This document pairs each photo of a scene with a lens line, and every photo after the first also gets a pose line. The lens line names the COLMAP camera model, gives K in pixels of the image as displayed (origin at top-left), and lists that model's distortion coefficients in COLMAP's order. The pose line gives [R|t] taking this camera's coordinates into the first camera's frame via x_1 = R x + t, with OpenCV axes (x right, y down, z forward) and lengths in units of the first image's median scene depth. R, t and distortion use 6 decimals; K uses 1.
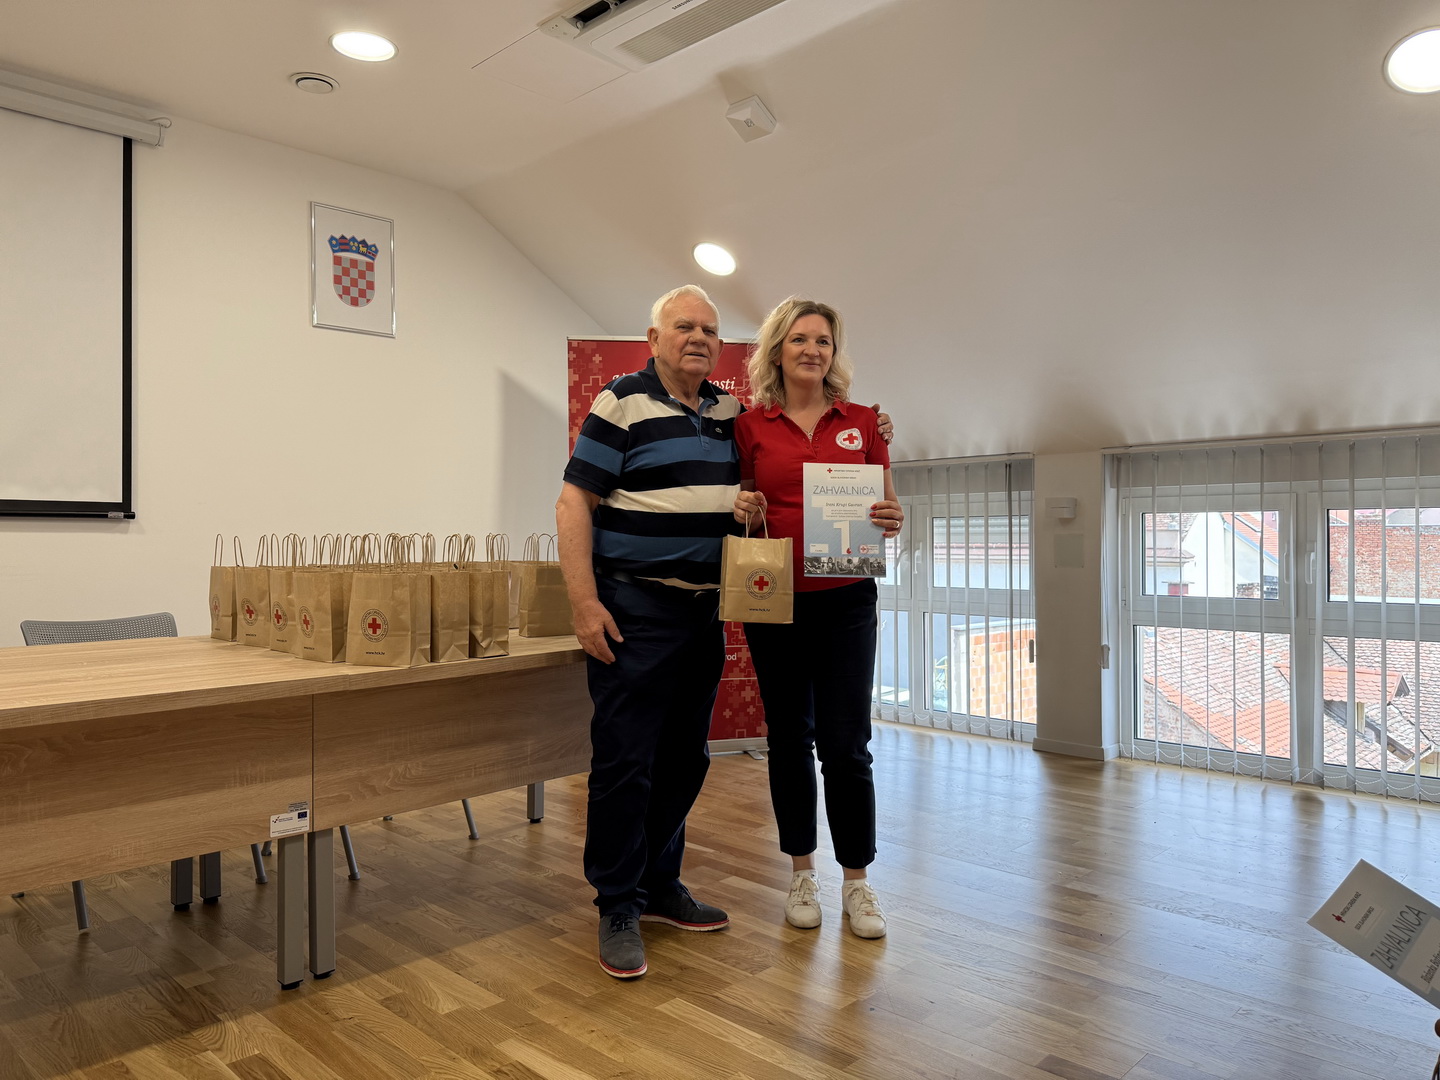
lens RADIAL K [[1024.8, 0, 725.5], [0, 1024.8, 543.5], [0, 0, 1]] dist [0.040501, -0.058996]
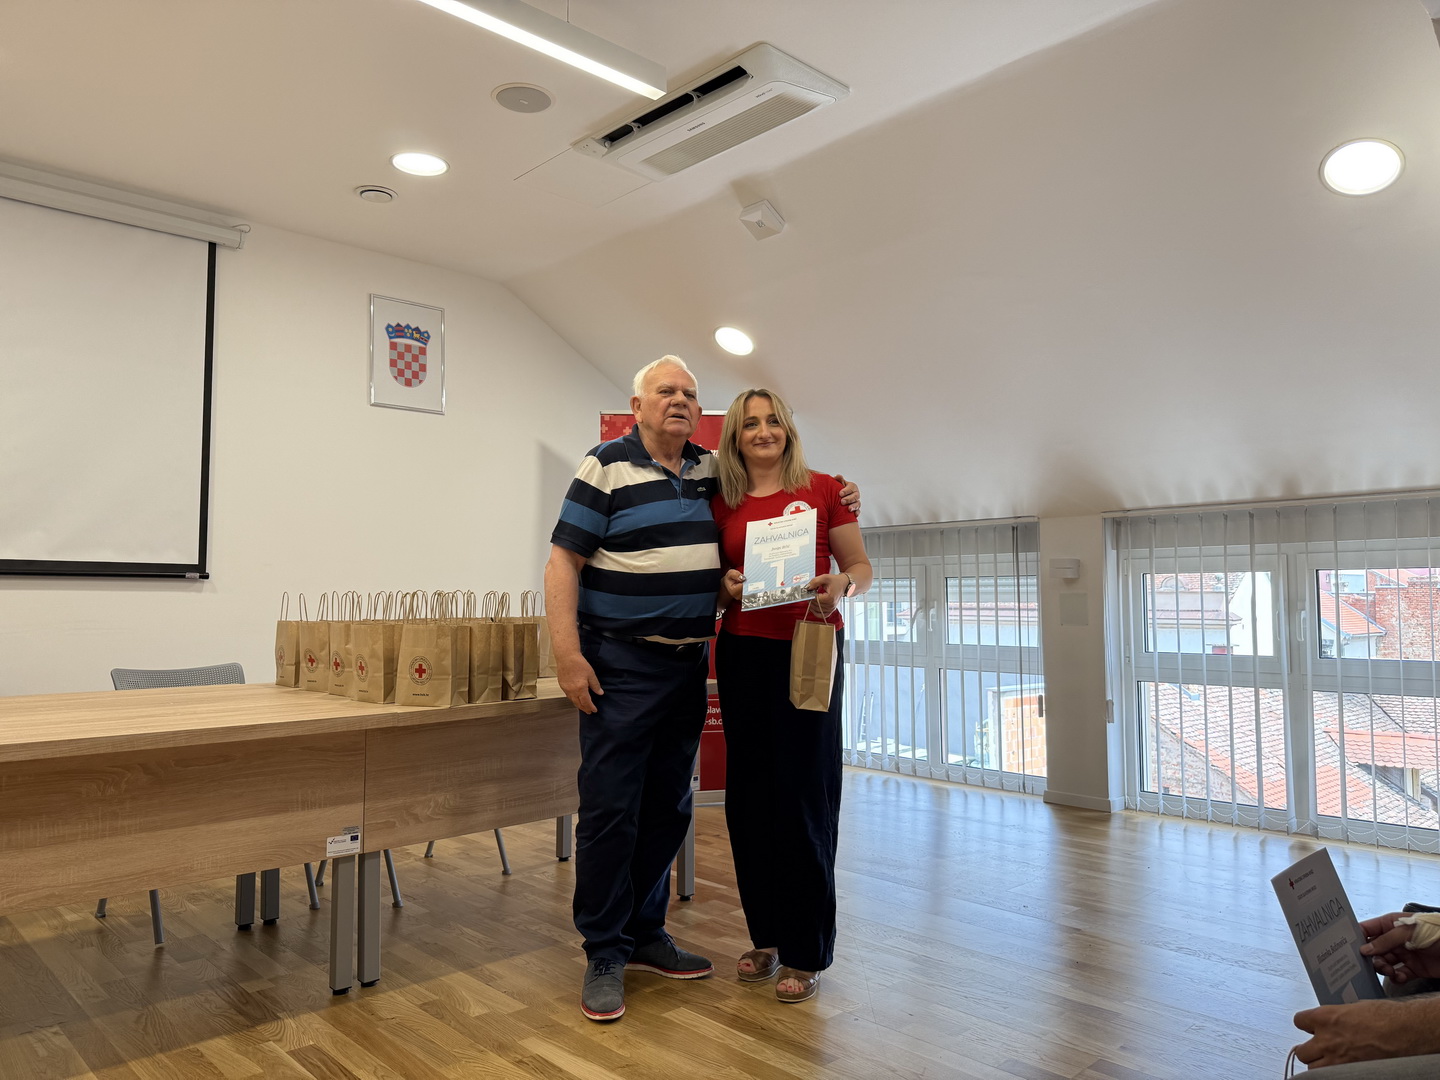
lens RADIAL K [[1024.4, 0, 720.0], [0, 1024.4, 544.8], [0, 0, 1]] dist [0.046987, -0.069201]
pose [[0.998916, -0.001983, -0.046497, 0.033294], [-0.000767, 0.998255, -0.059047, 0.005218], [0.046533, 0.059019, 0.997172, -0.098059]]
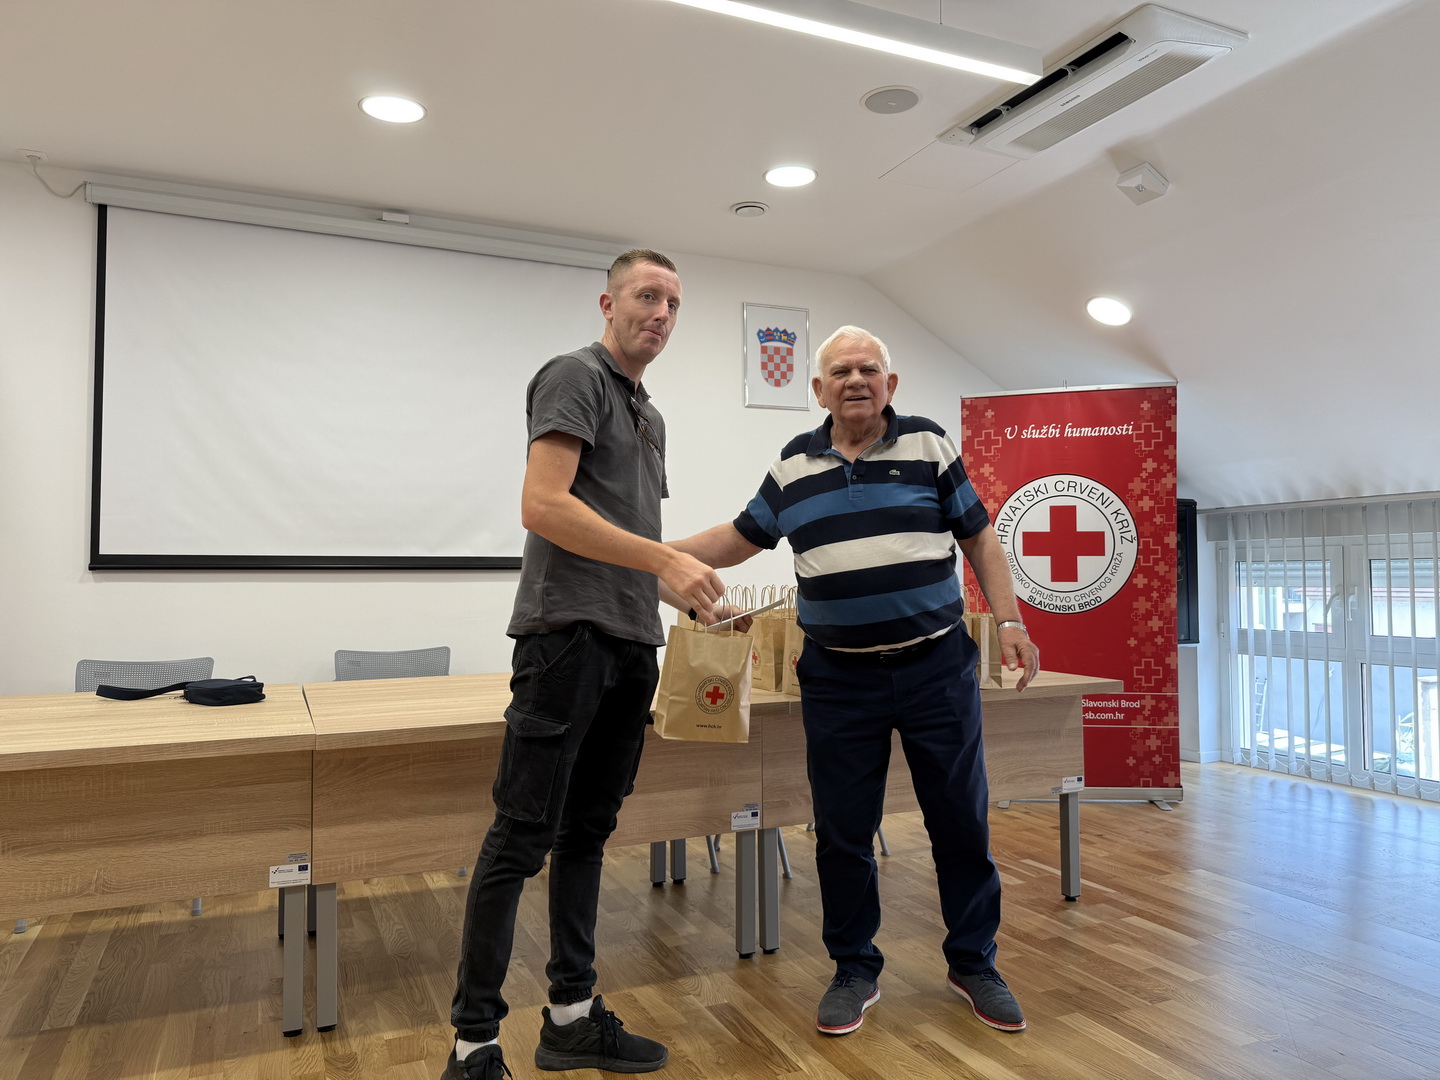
lens RADIAL K [[1032.9, 0, 724.8], [0, 1032.9, 541.4], [0, 0, 1]] dist [-0.001864, -0.004647]
pose [[0.928990, -0.015789, -0.369768, 0.013487], [0.002242, 0.999311, -0.037035, -0.015031], [0.370098, 0.033576, 0.928386, -0.124134]]
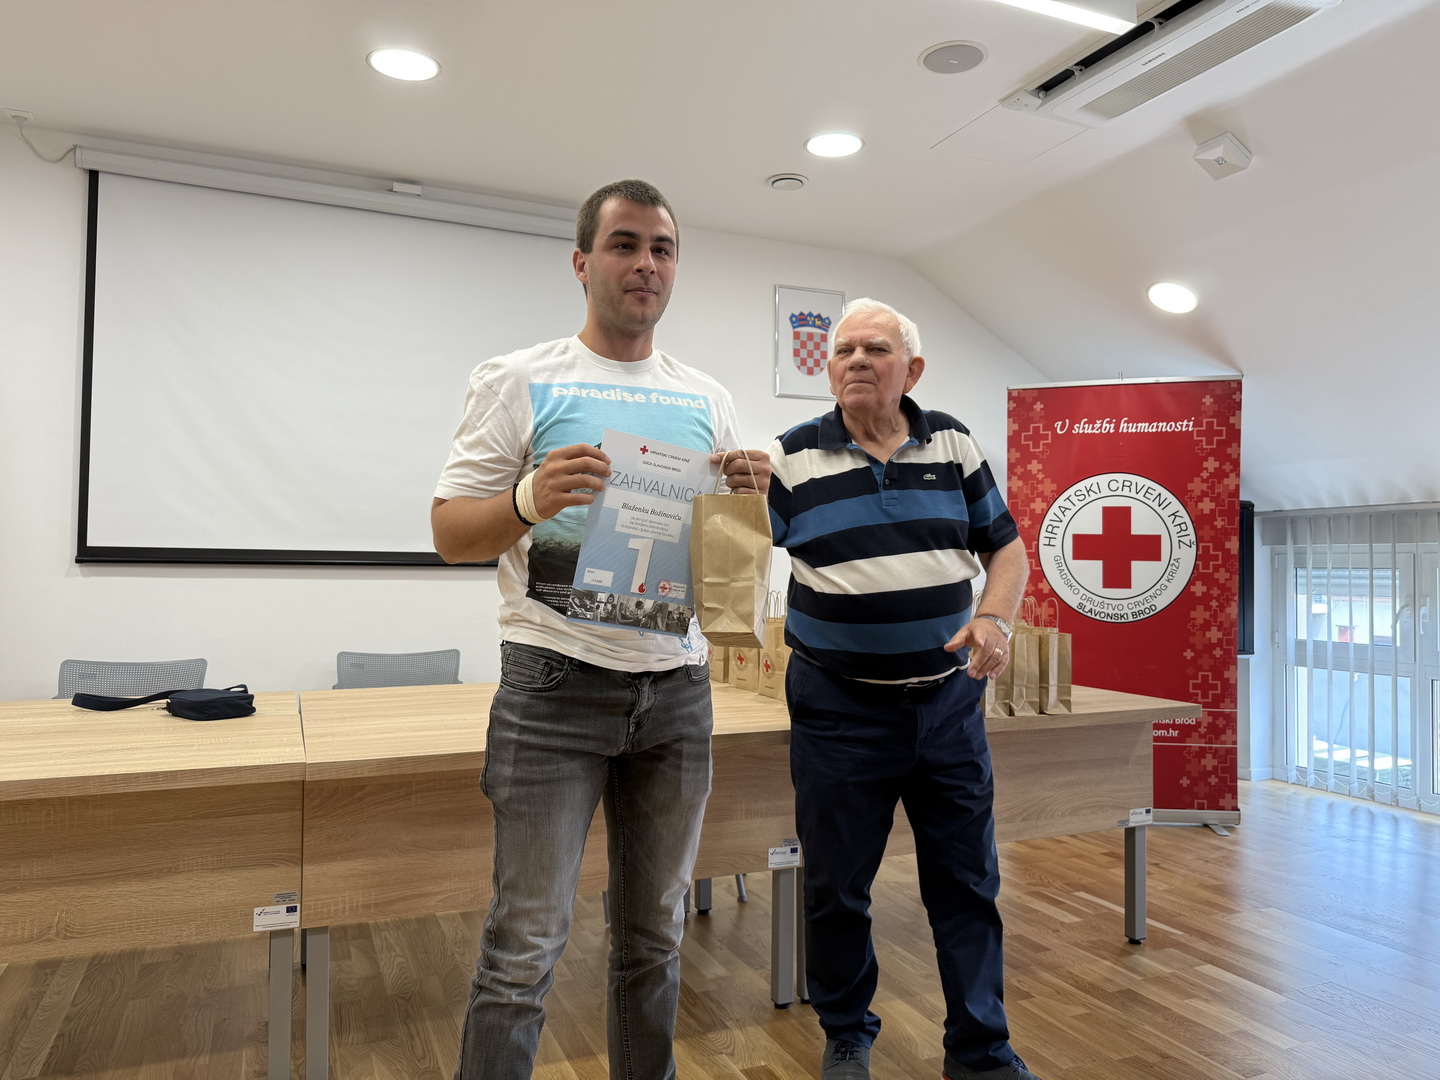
lens RADIAL K [[1026.3, 0, 718.3], [0, 1026.3, 545.3], [0, 0, 1]] dist [0.034720, -0.049953]
pose [[0.922686, 0.002396, -0.385545, -0.041486], [-0.012491, 0.999642, -0.023682, -0.029090], [0.385351, 0.026667, 0.922385, -0.048334]]
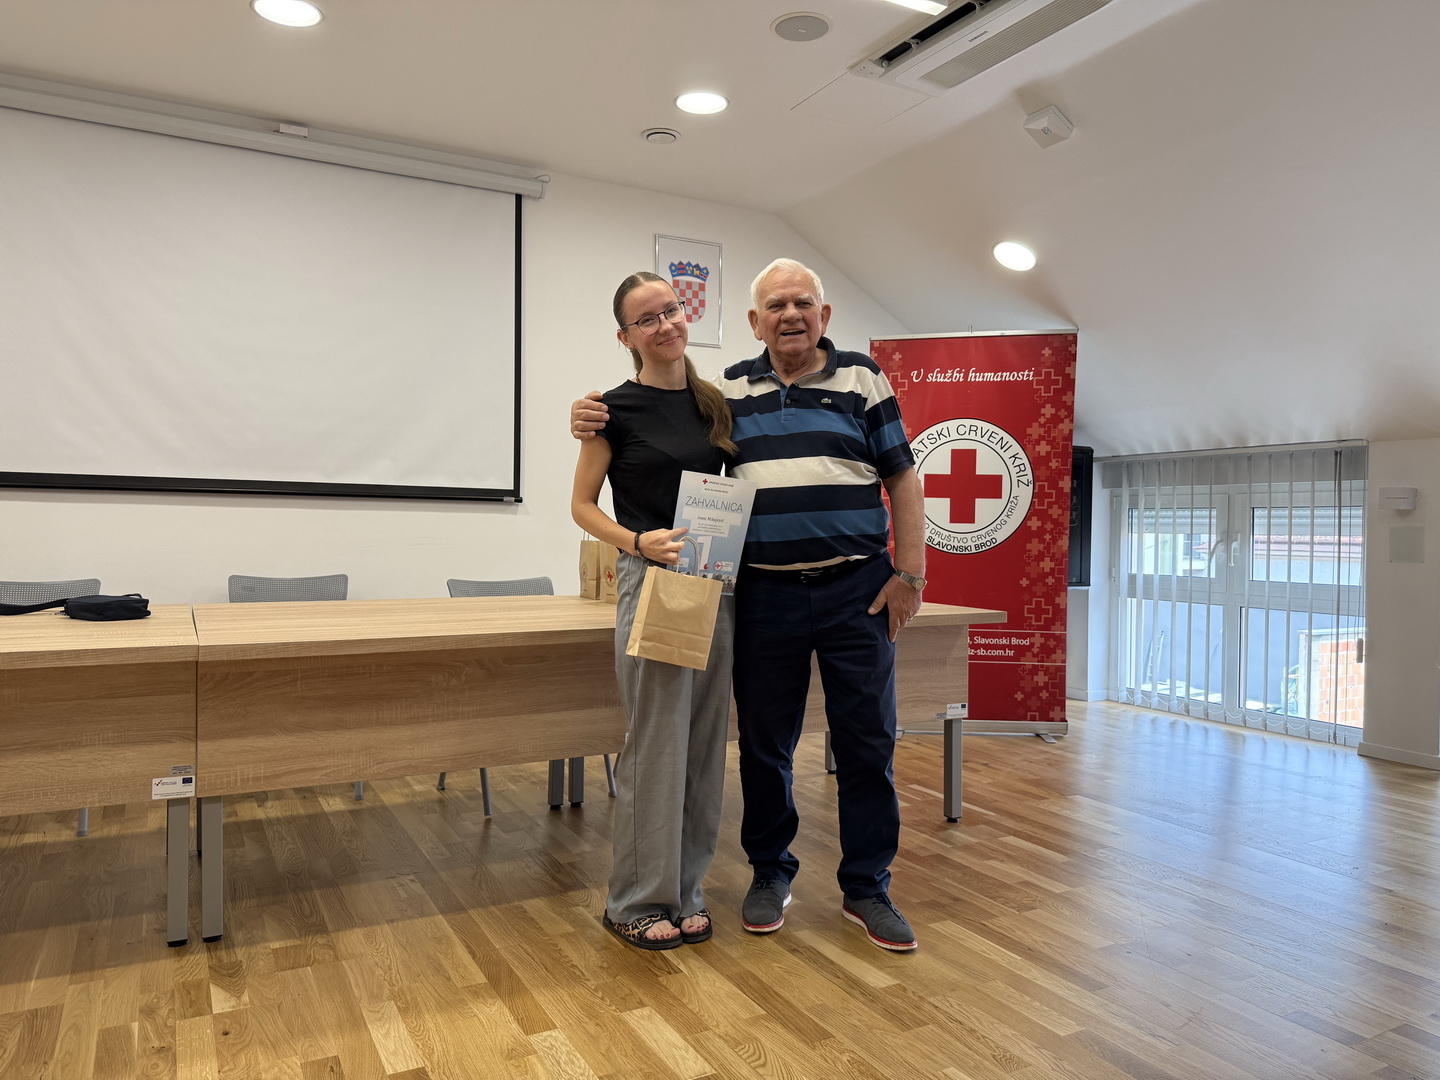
lens RADIAL K [[1026.6, 0, 709.7], [0, 1026.6, 543.0], [0, 0, 1]] dist [0.032780, -0.049346]
pose [[0.950598, 0.019984, -0.309779, 0.034099], [-0.016862, 0.999776, 0.012753, 0.006174], [0.309965, -0.006900, 0.950723, -0.124160]]
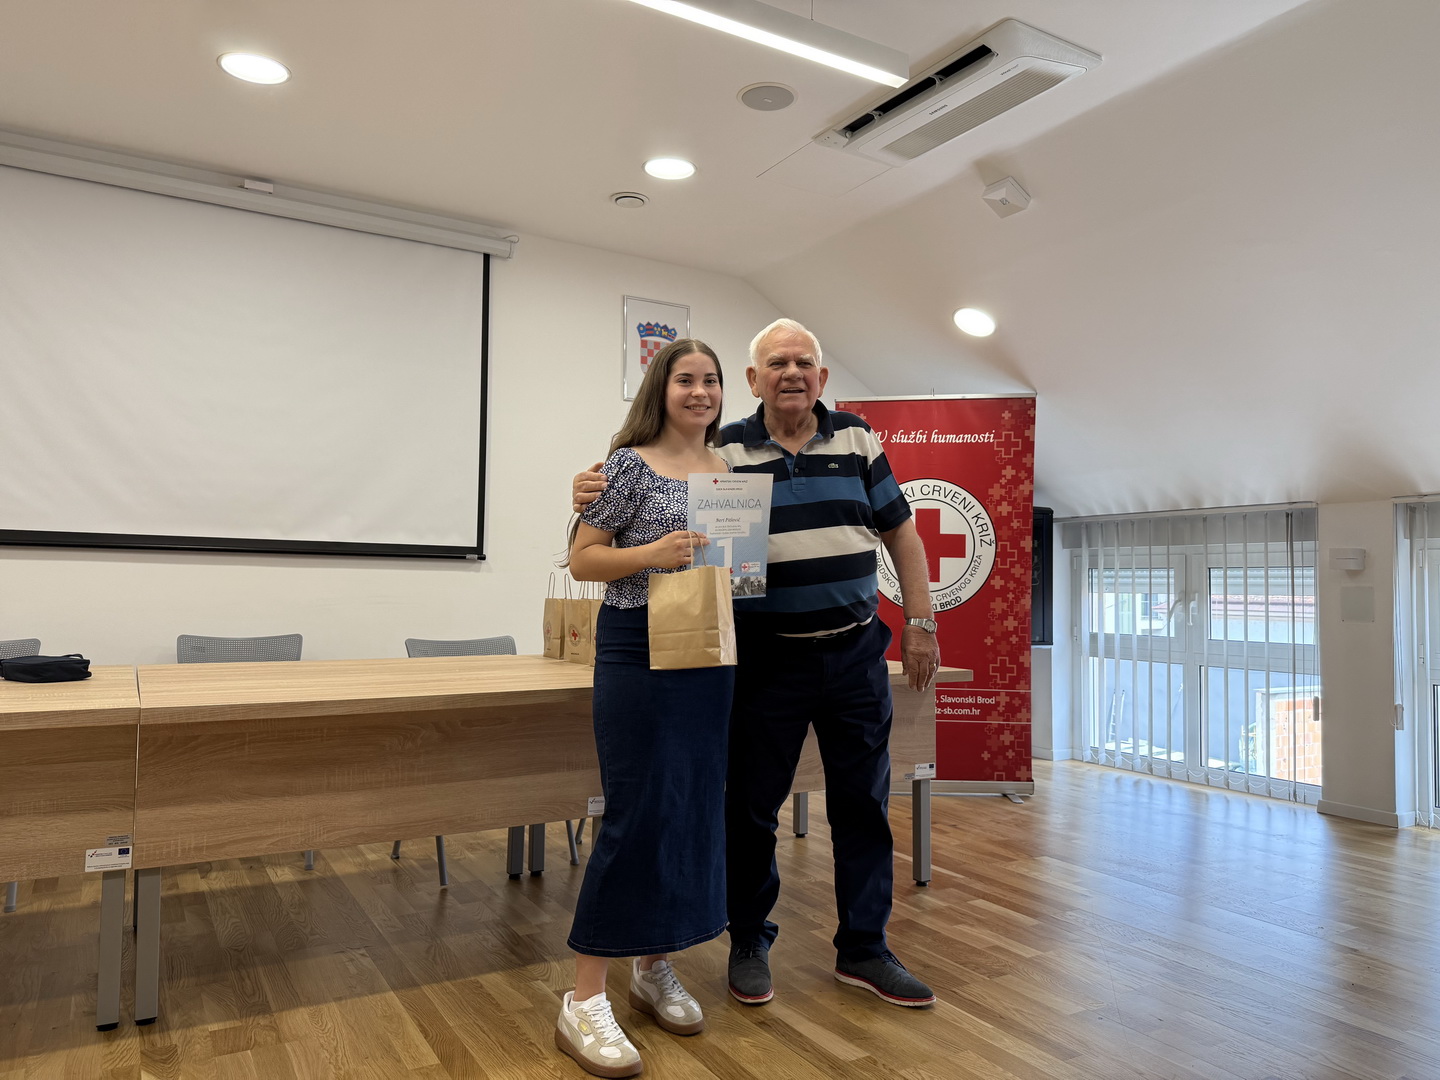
lens RADIAL K [[1024.8, 0, 725.5], [0, 1024.8, 543.5], [0, 0, 1]] dist [0.040501, -0.058996]
pose [[0.964280, 0.005369, -0.264832, 0.032148], [-0.018083, 0.998797, -0.045591, 0.007316], [0.264269, 0.048751, 0.963216, -0.116348]]
